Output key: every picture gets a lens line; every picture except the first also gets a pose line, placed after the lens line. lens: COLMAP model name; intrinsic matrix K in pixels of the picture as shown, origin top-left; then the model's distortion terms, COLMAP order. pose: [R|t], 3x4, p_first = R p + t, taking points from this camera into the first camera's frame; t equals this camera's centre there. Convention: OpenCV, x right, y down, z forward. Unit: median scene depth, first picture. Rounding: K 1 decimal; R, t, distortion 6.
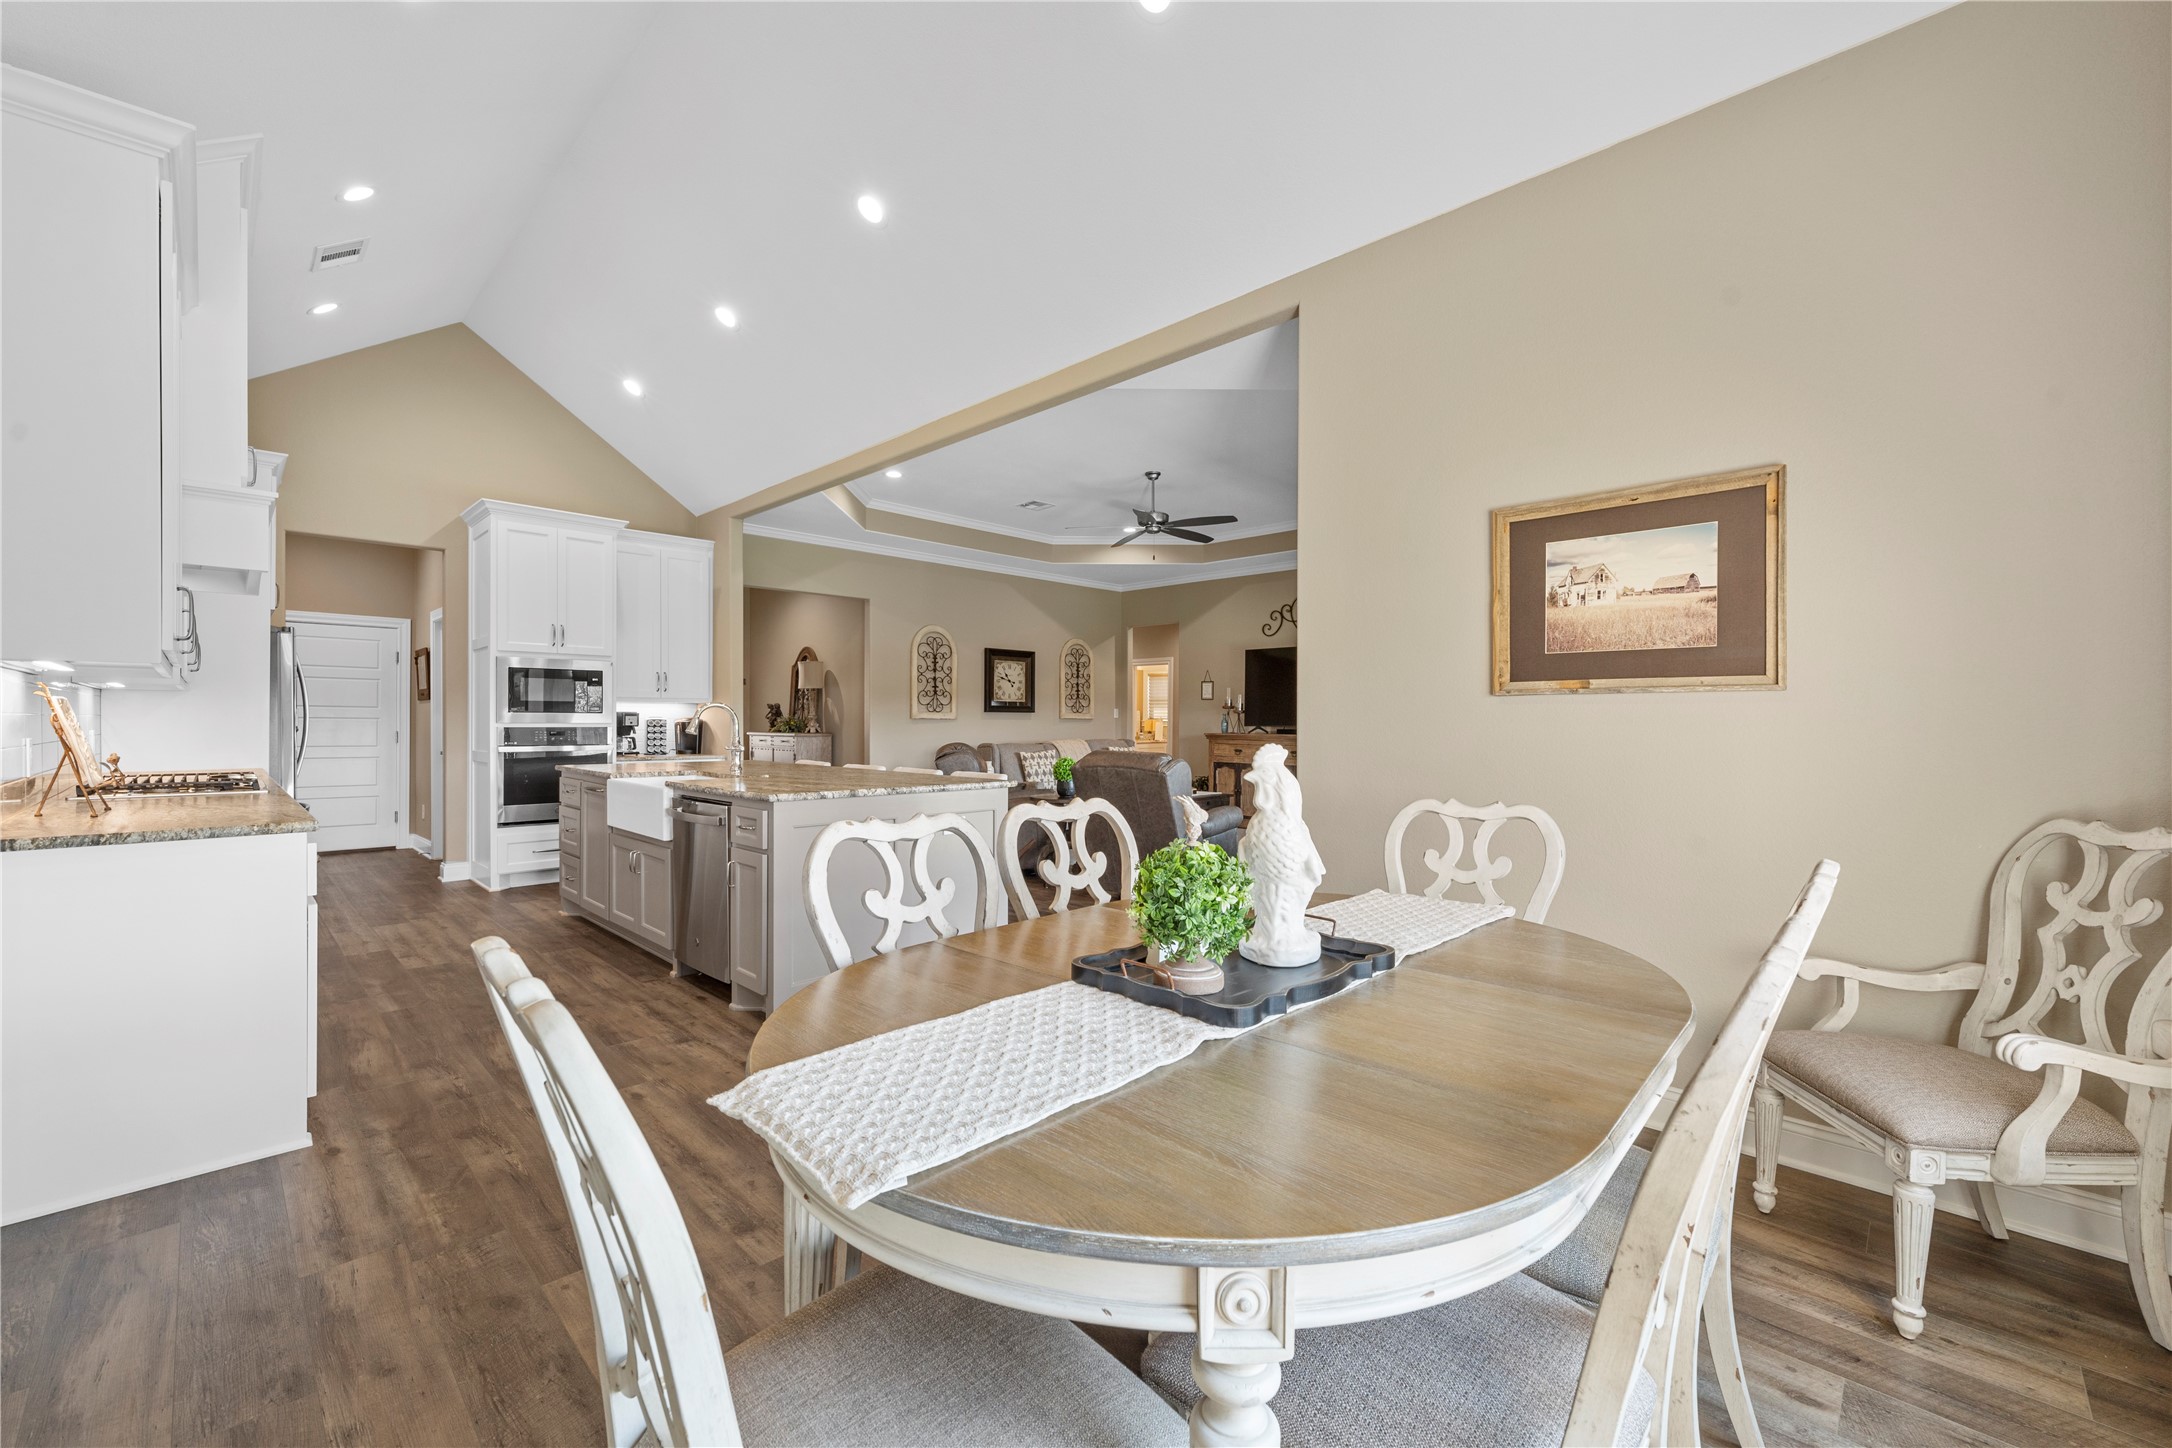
lens RADIAL K [[843.7, 0, 1093.3], [0, 843.7, 722.4], [0, 0, 1]] dist [-0.013498, 0.000020]
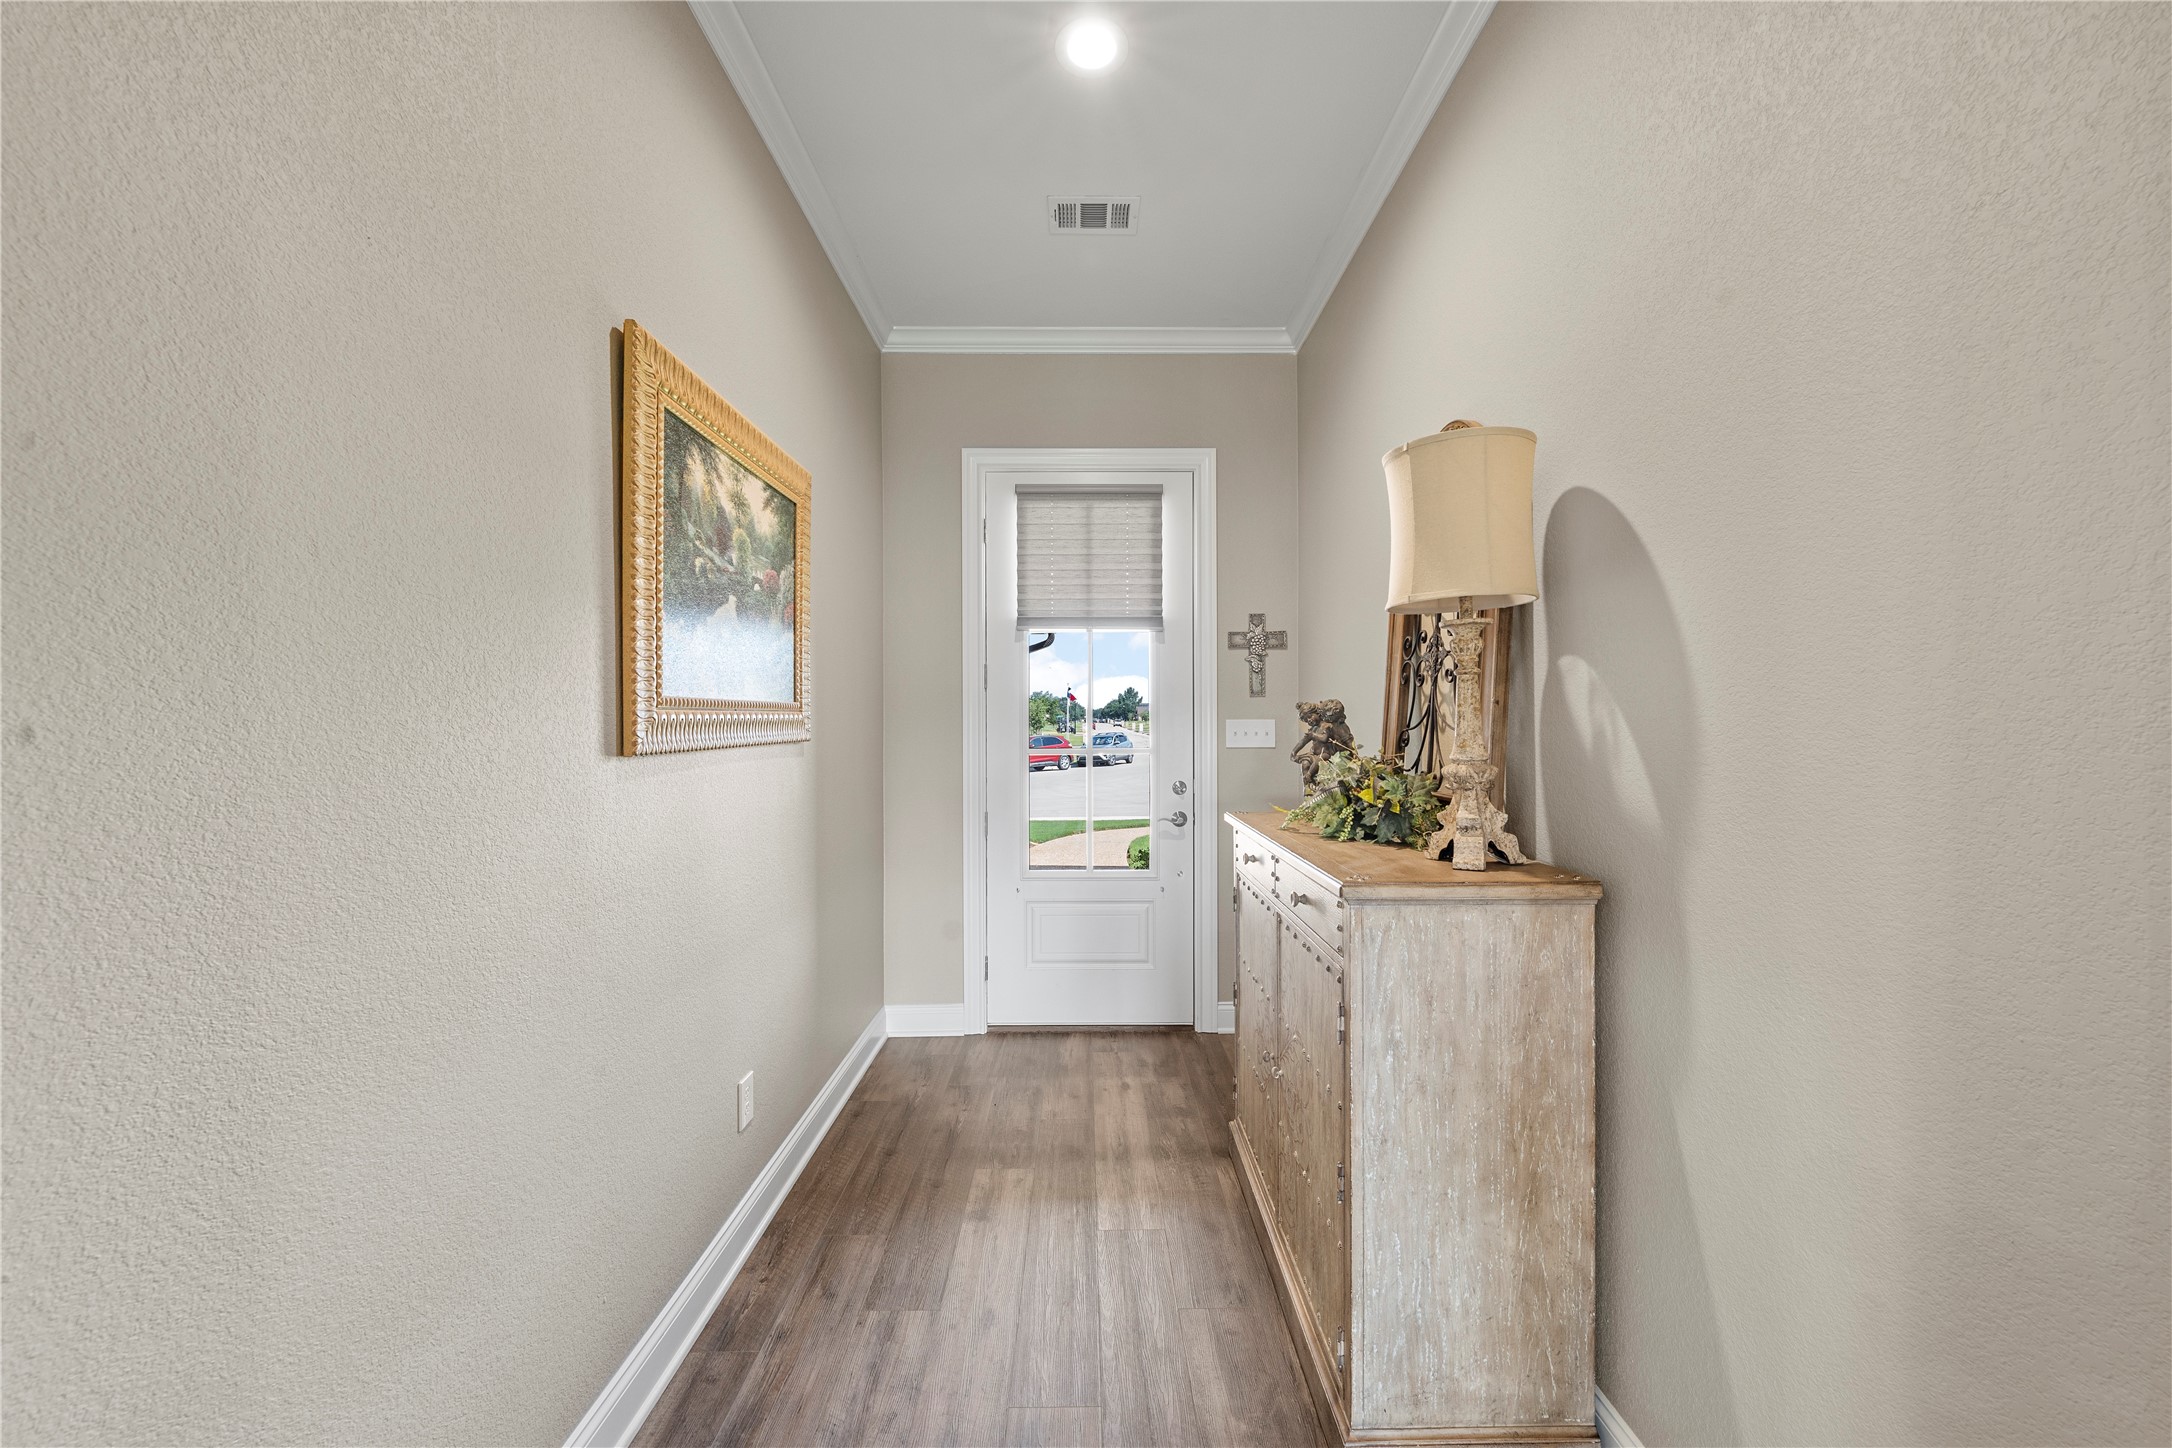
lens RADIAL K [[843.7, 0, 1092.7], [0, 843.7, 726.8], [0, 0, 1]] dist [-0.013498, 0.000020]
pose [[0.698016, -0.001676, -0.716080, -0.379434], [-0.000122, 0.999997, -0.002460, -0.021593], [0.716082, 0.001805, 0.698014, 1.184994]]
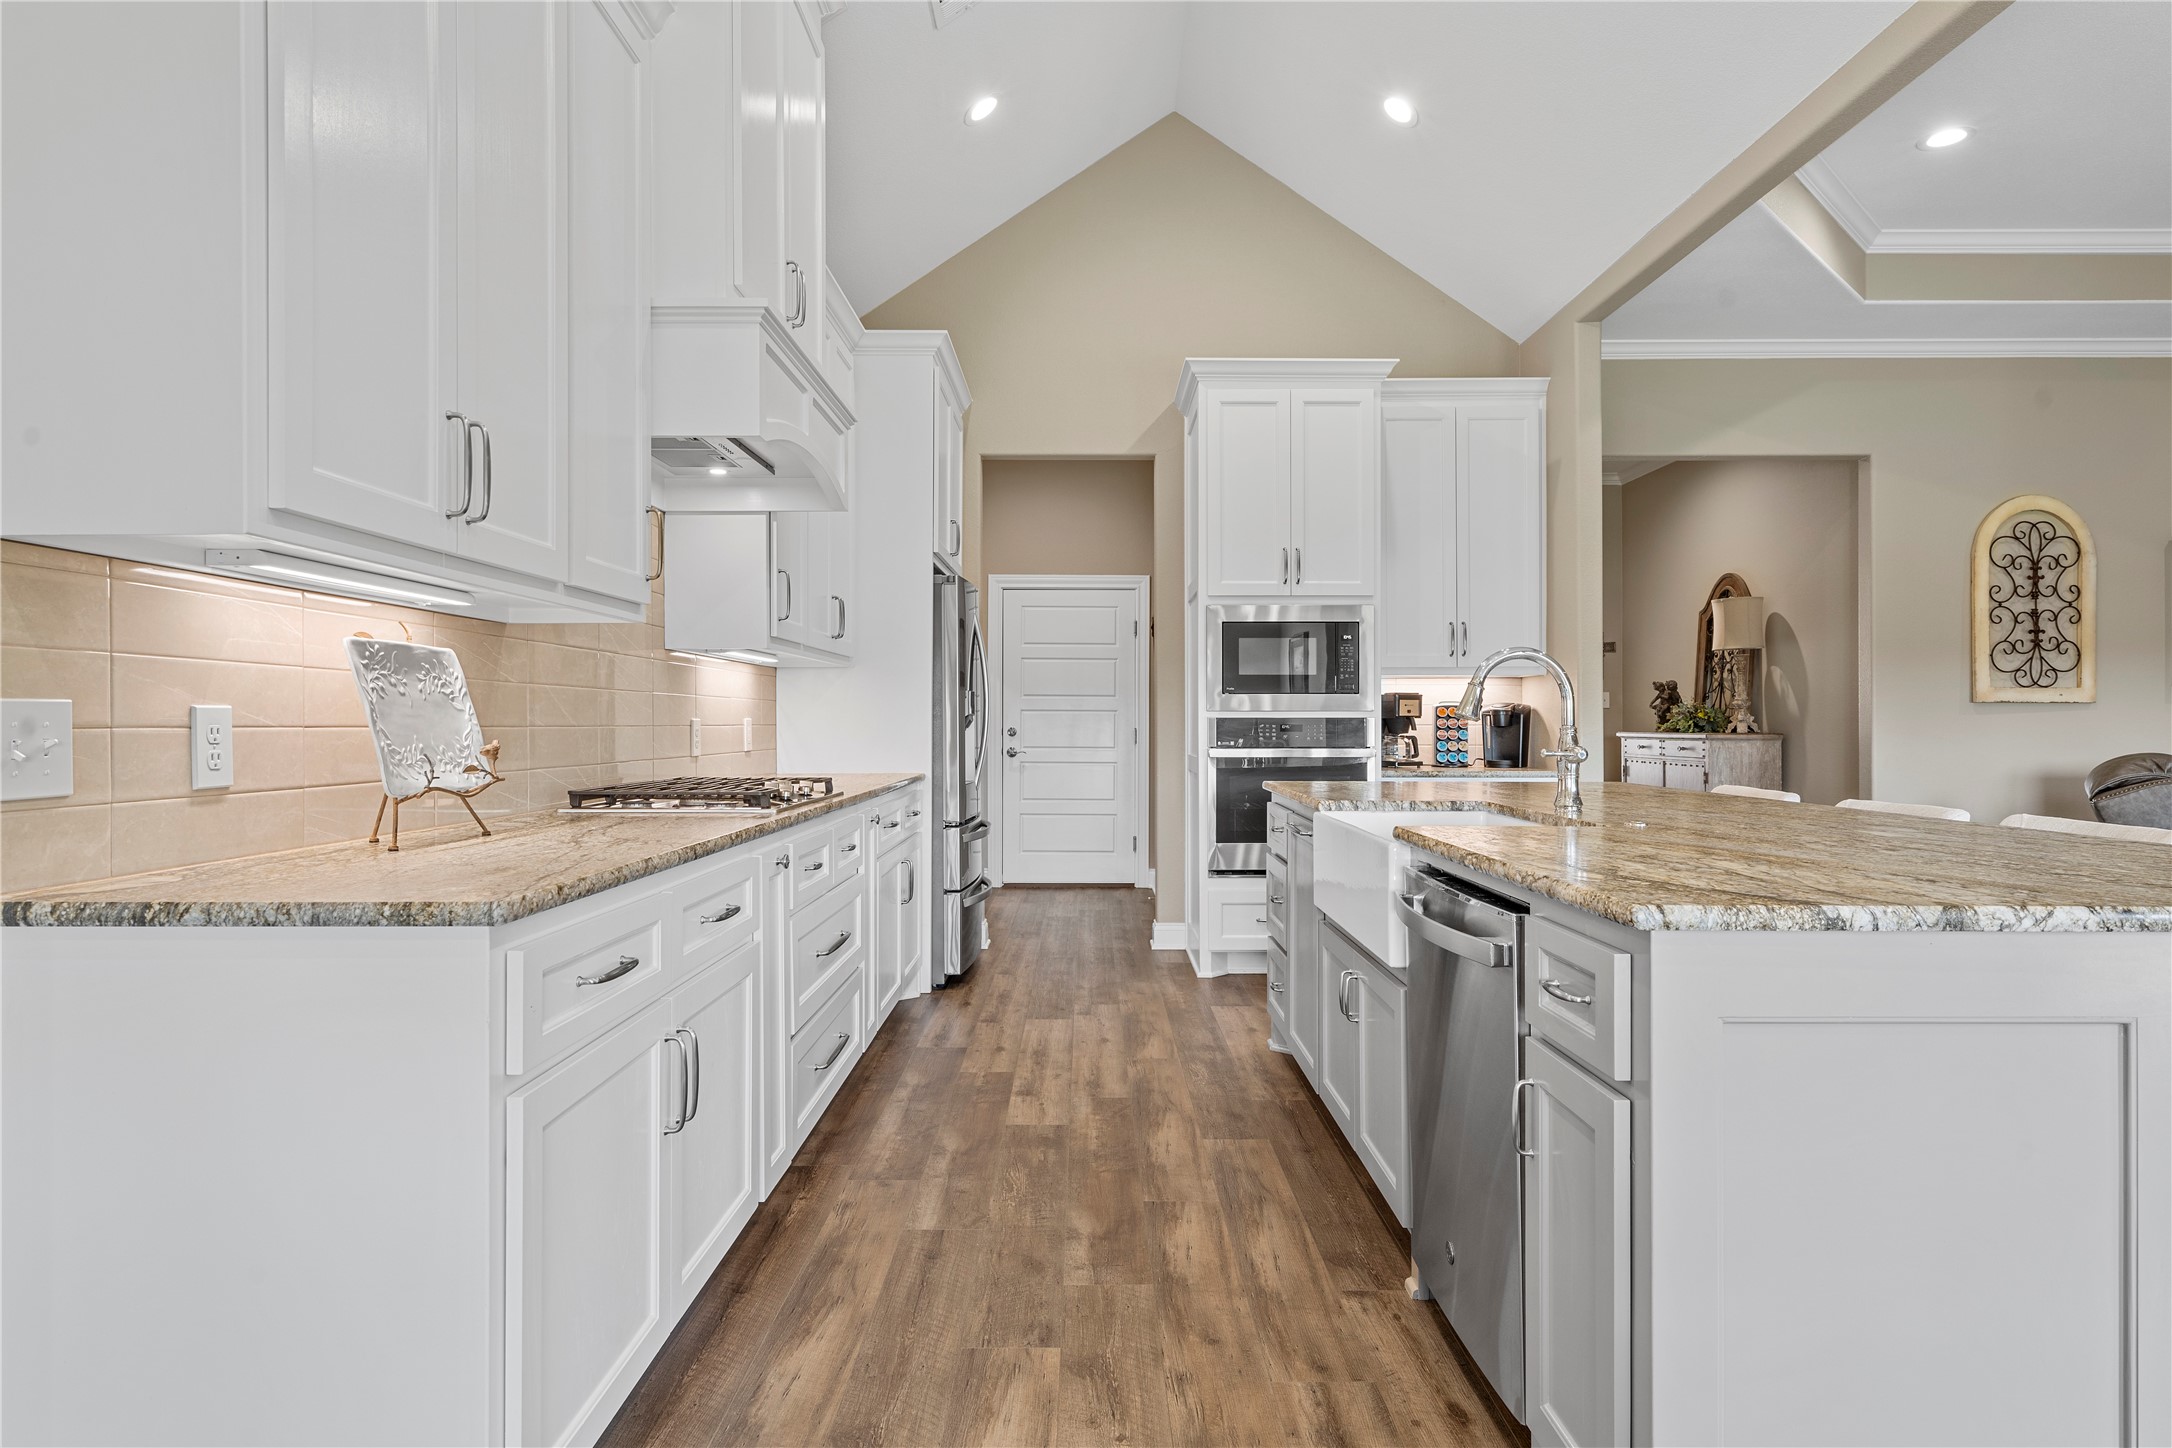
lens RADIAL K [[1230.5, 0, 1085.2], [0, 1230.5, 718.6], [0, 0, 1]] dist [0.006224, -0.002693]
pose [[0.693409, -0.005887, -0.720520, -0.089396], [0.002239, 0.999979, -0.006016, 0.009930], [0.720540, 0.002559, 0.693408, 0.242254]]
